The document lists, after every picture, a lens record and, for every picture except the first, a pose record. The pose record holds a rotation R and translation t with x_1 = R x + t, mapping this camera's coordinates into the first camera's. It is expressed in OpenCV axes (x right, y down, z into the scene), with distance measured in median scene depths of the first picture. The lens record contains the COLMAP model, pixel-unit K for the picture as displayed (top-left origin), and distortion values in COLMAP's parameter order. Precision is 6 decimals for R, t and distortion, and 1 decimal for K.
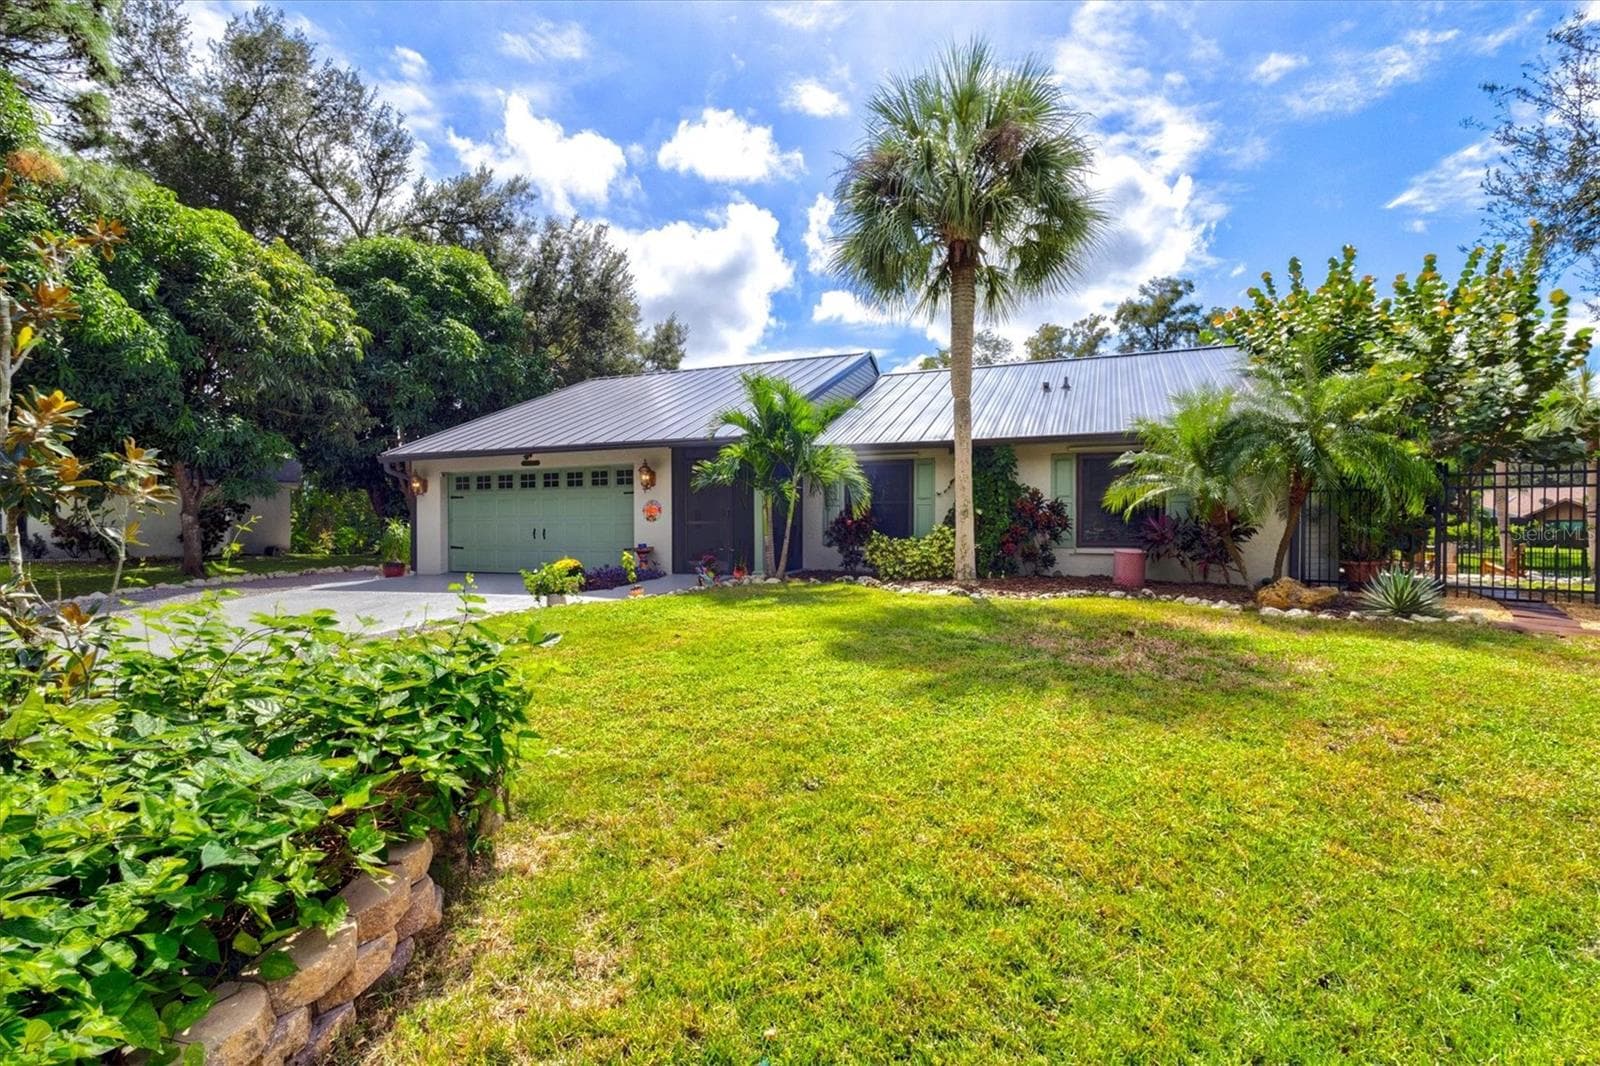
lens RADIAL K [[735.4, 0, 795.5], [0, 735.4, 534.8], [0, 0, 1]] dist [0.001001, 0.000195]
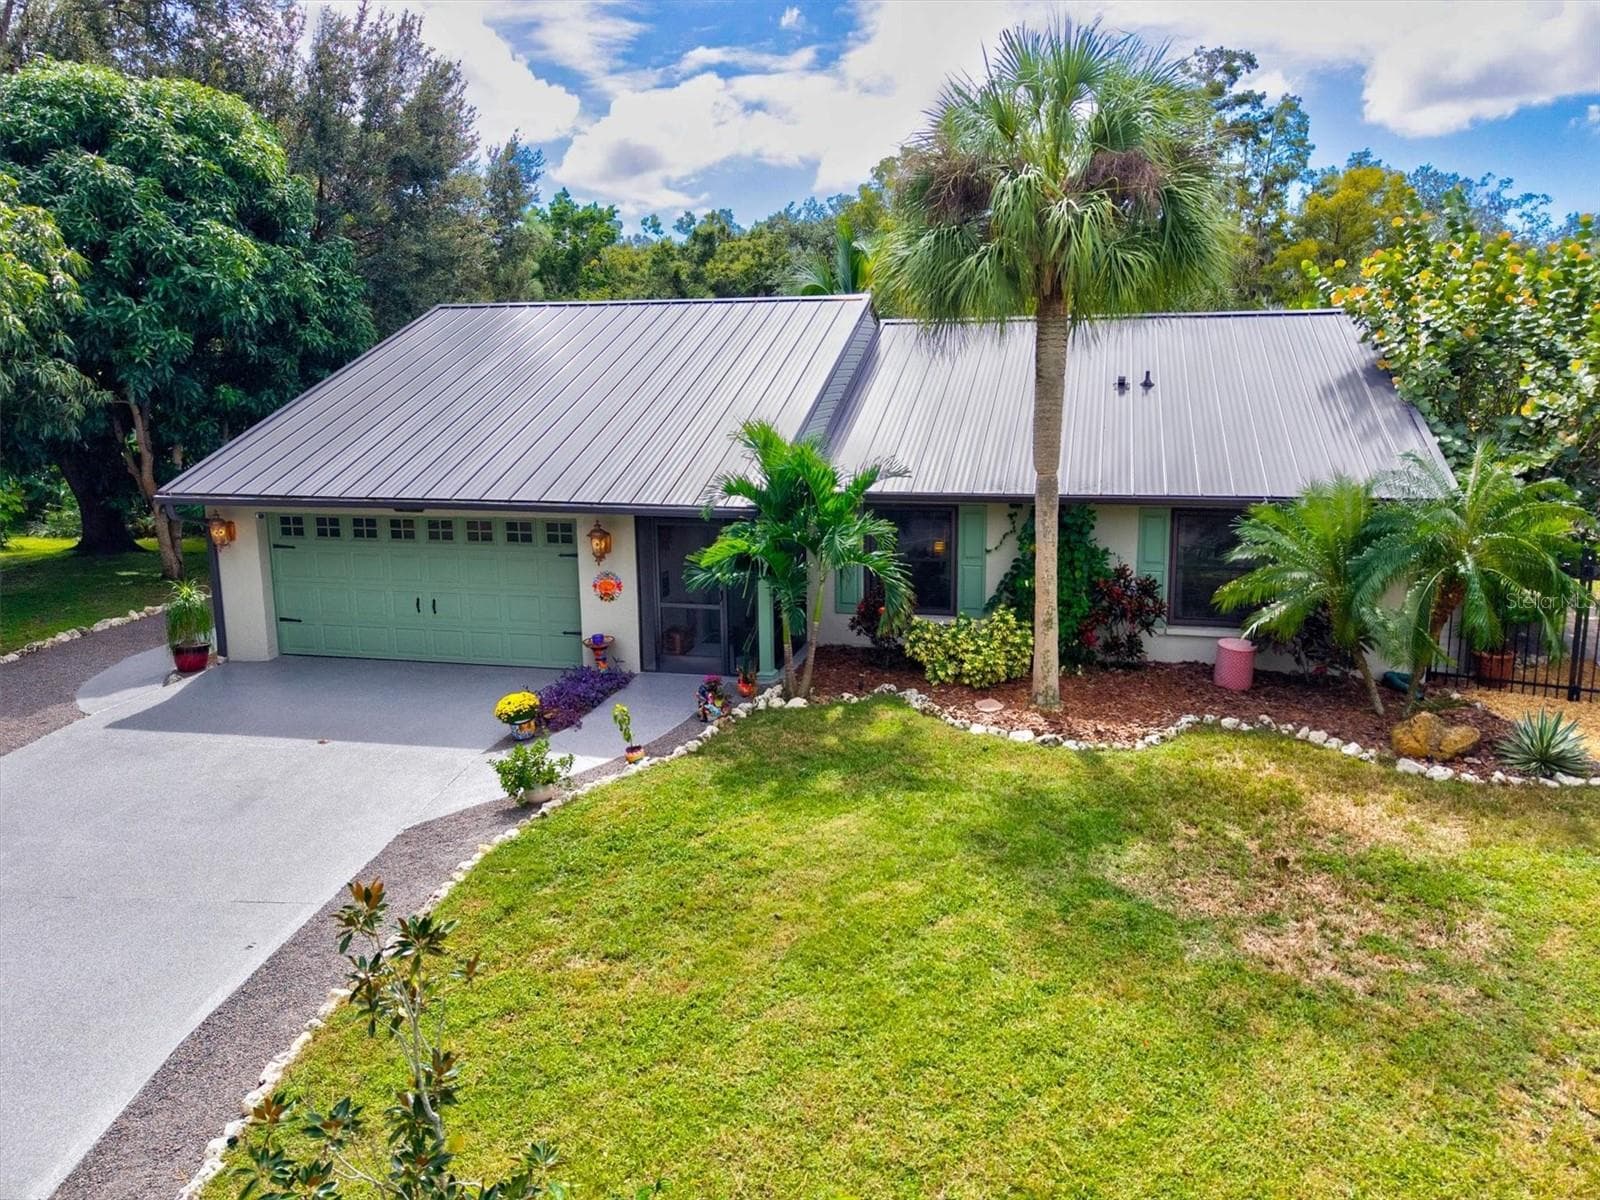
lens RADIAL K [[1077.0, 0, 847.6], [0, 1077.0, 537.2], [0, 0, 1]] dist [0.054081, -0.063233]
pose [[0.985717, -0.034845, 0.164767, -0.123298], [0.010019, 0.988761, 0.149169, -0.215294], [-0.168113, -0.145388, 0.974987, -0.058984]]
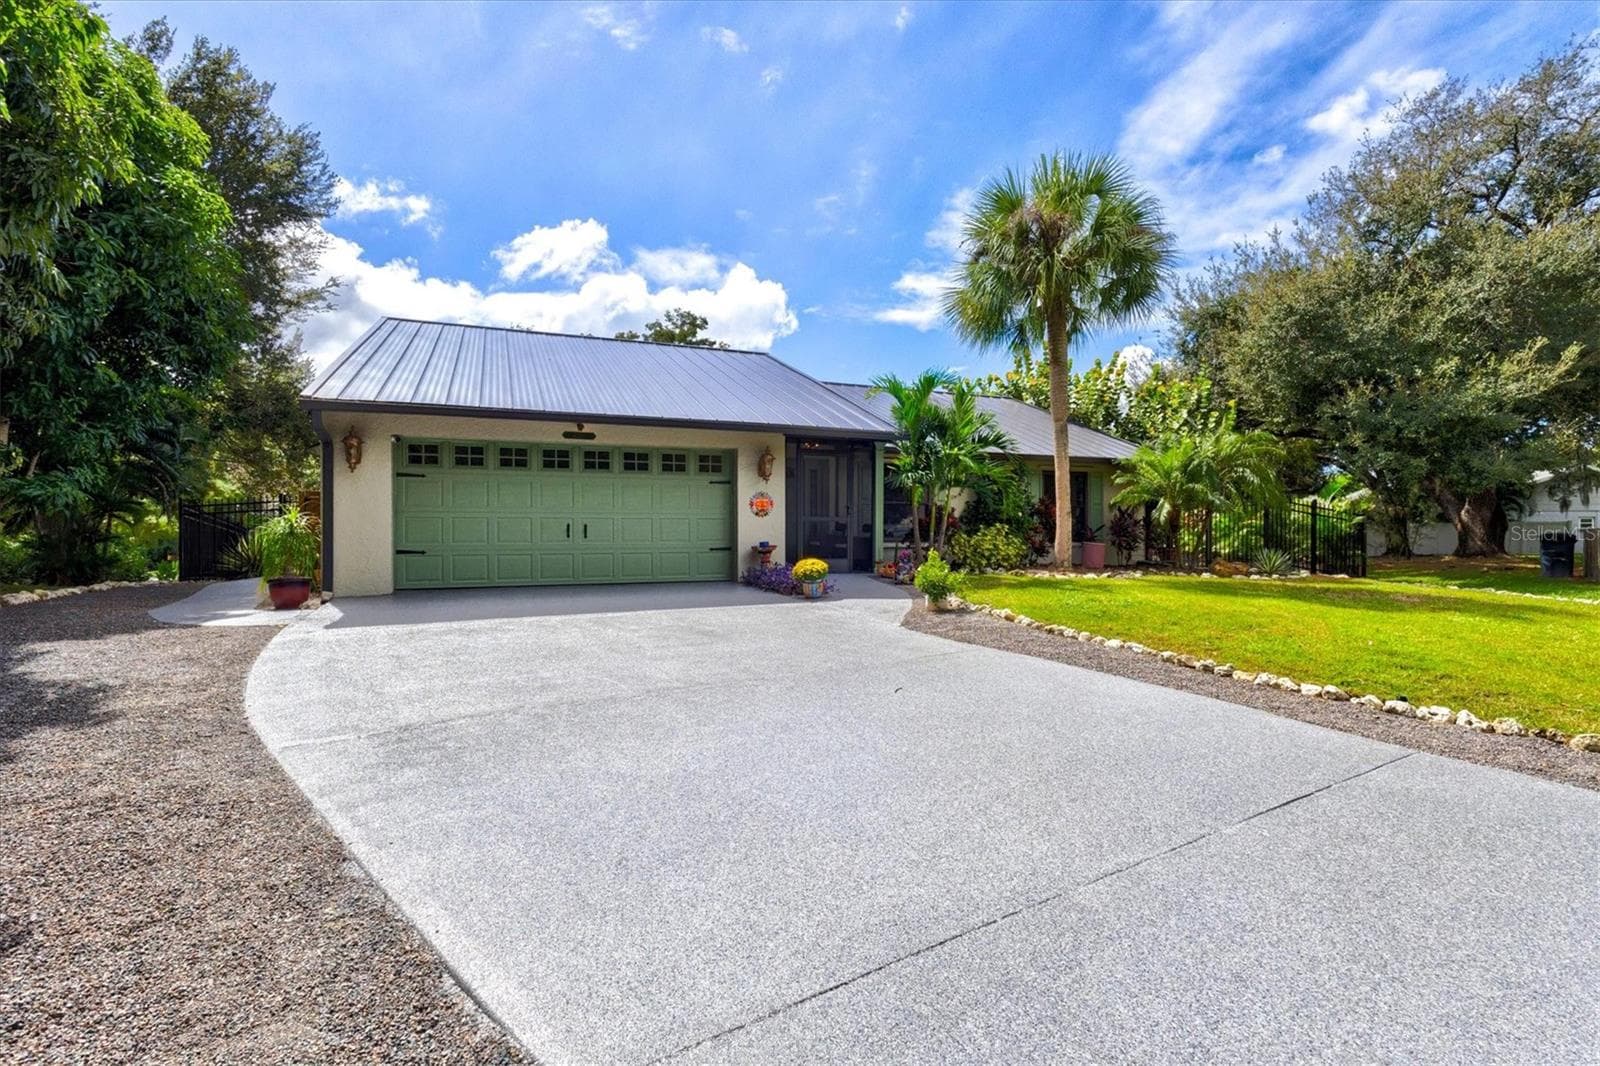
lens RADIAL K [[735.4, 0, 795.5], [0, 735.4, 534.8], [0, 0, 1]] dist [0.001001, 0.000195]
pose [[0.714062, -0.000048, 0.700083, -0.715870], [0.004157, 0.999983, -0.004172, 0.006796], [-0.700071, 0.005889, 0.714049, 0.311747]]
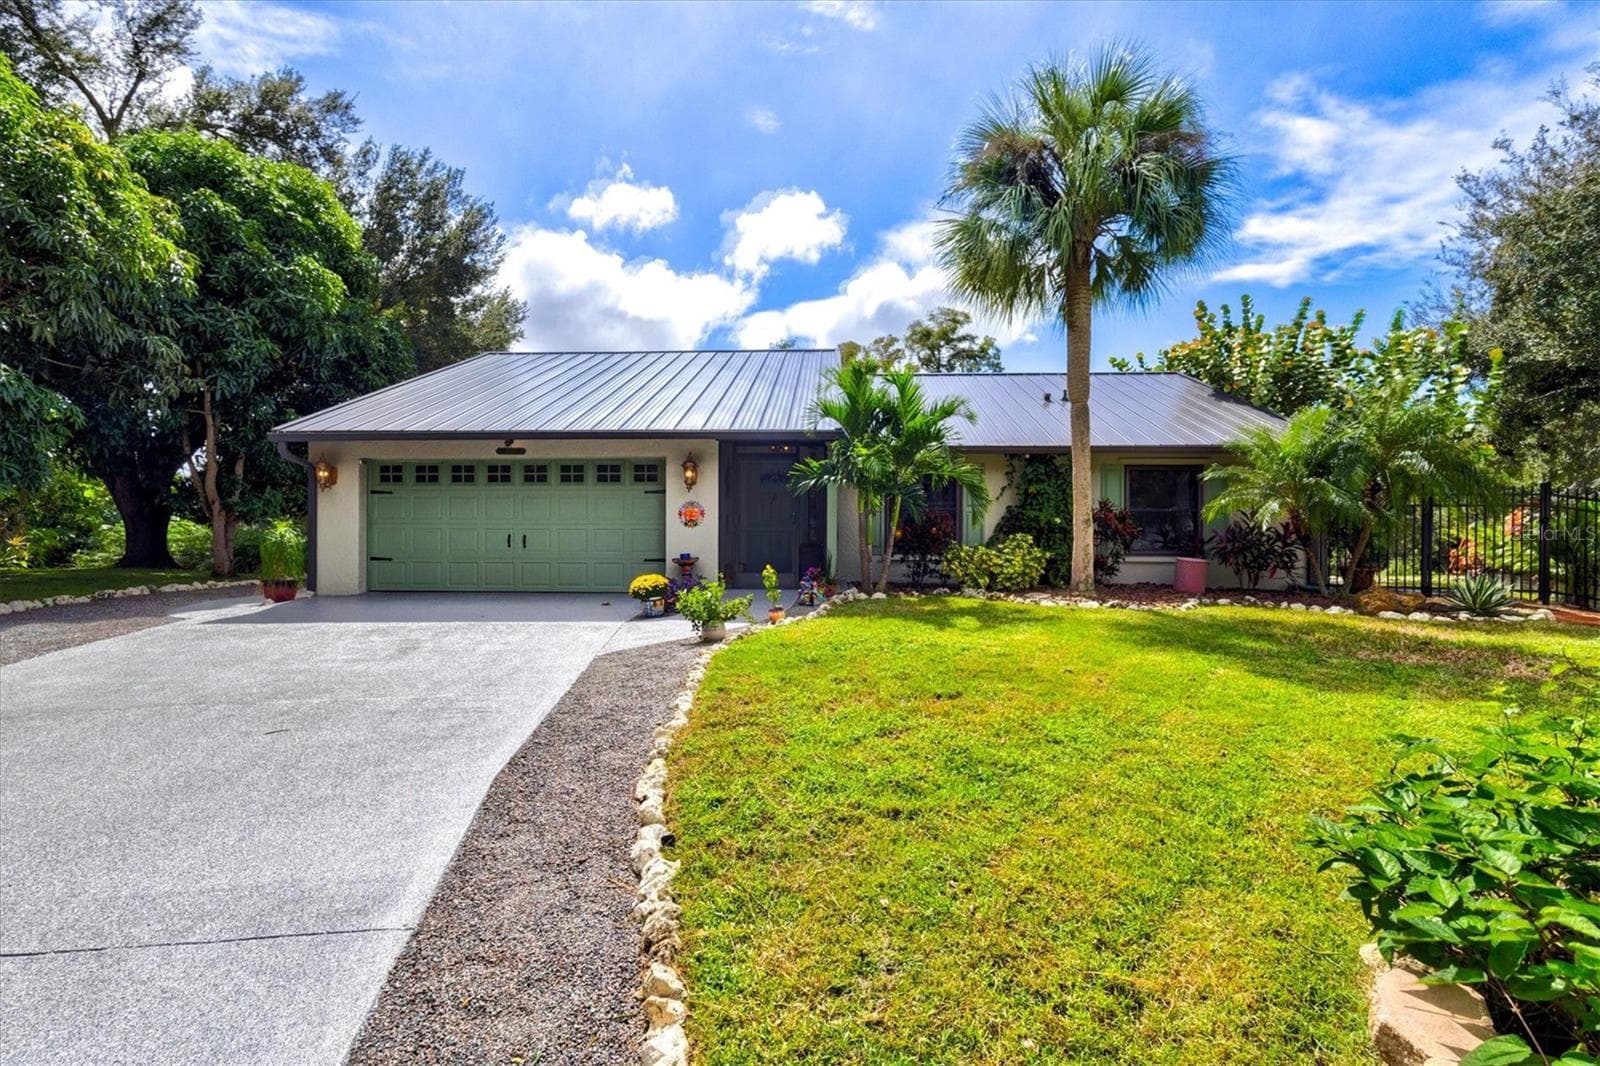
lens RADIAL K [[735.4, 0, 795.5], [0, 735.4, 534.8], [0, 0, 1]] dist [0.001001, 0.000195]
pose [[0.942526, 0.004908, 0.334098, -0.331475], [-0.003079, 0.999977, -0.006002, -0.004191], [-0.334120, 0.004628, 0.942519, 0.156289]]
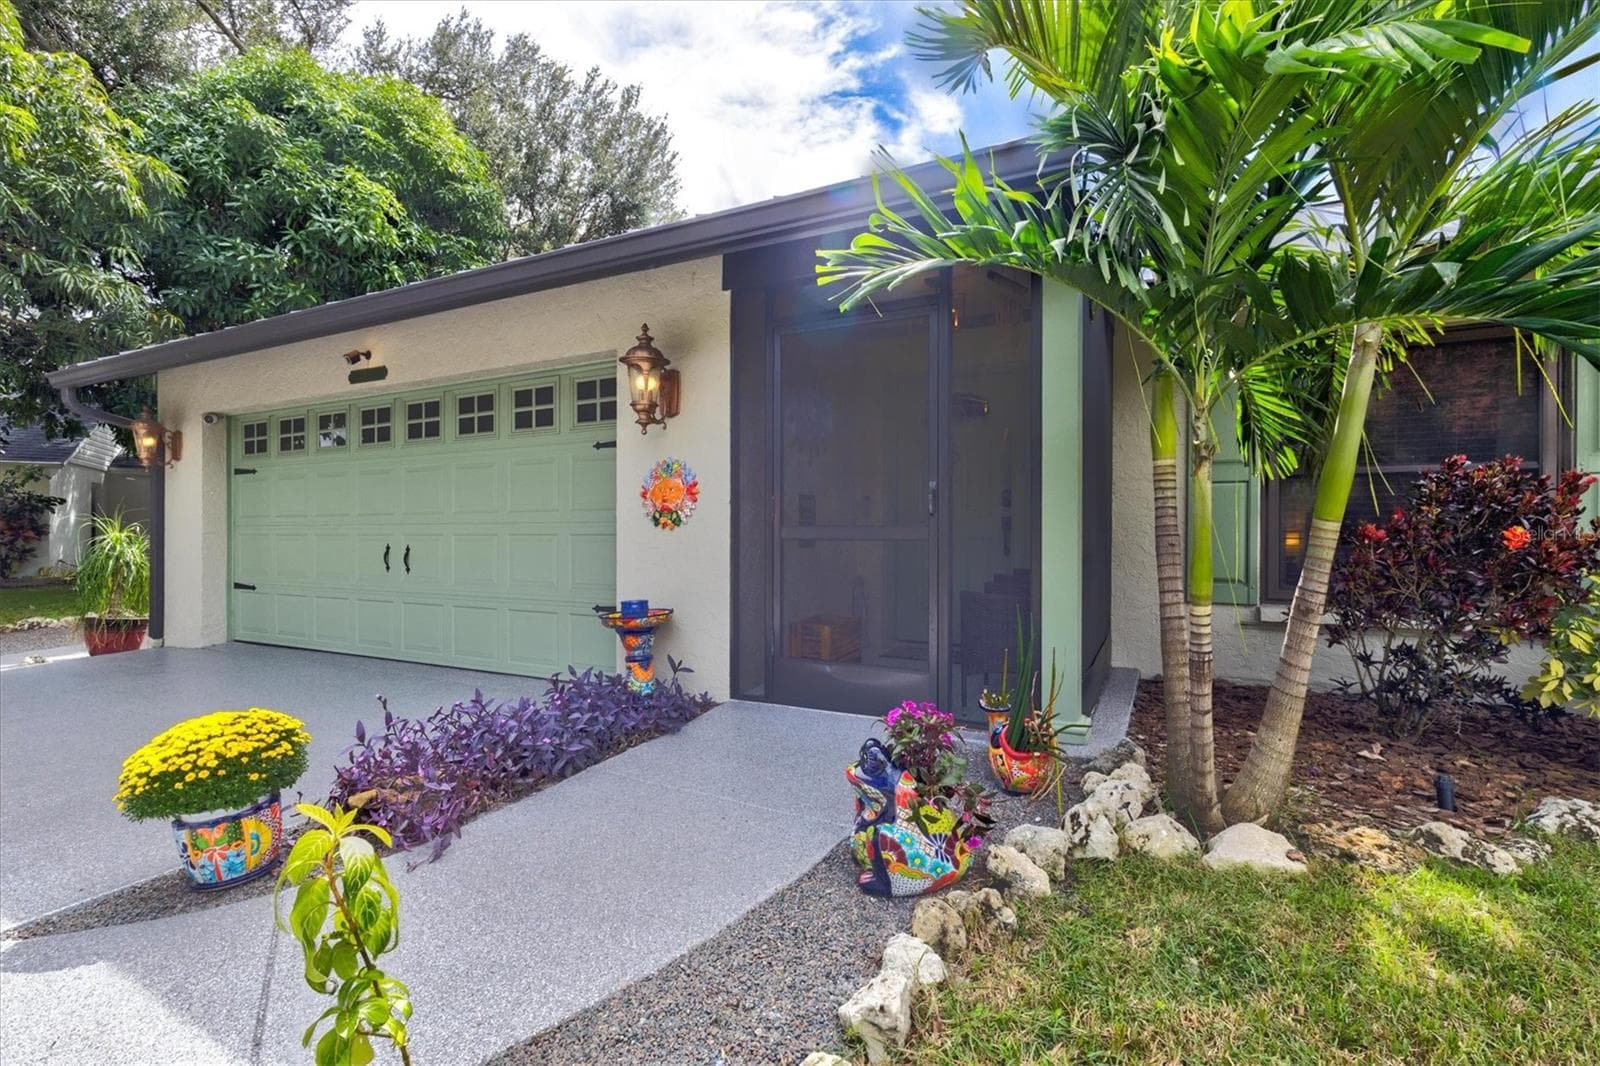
lens RADIAL K [[718.4, 0, 800.0], [0, 718.4, 533.0], [0, 0, 1]] dist [0.016144, -0.000101]
pose [[0.996794, -0.000856, -0.080008, -0.103182], [0.000727, 0.999998, -0.001638, -0.014020], [0.080009, 0.001575, 0.996793, 0.633252]]
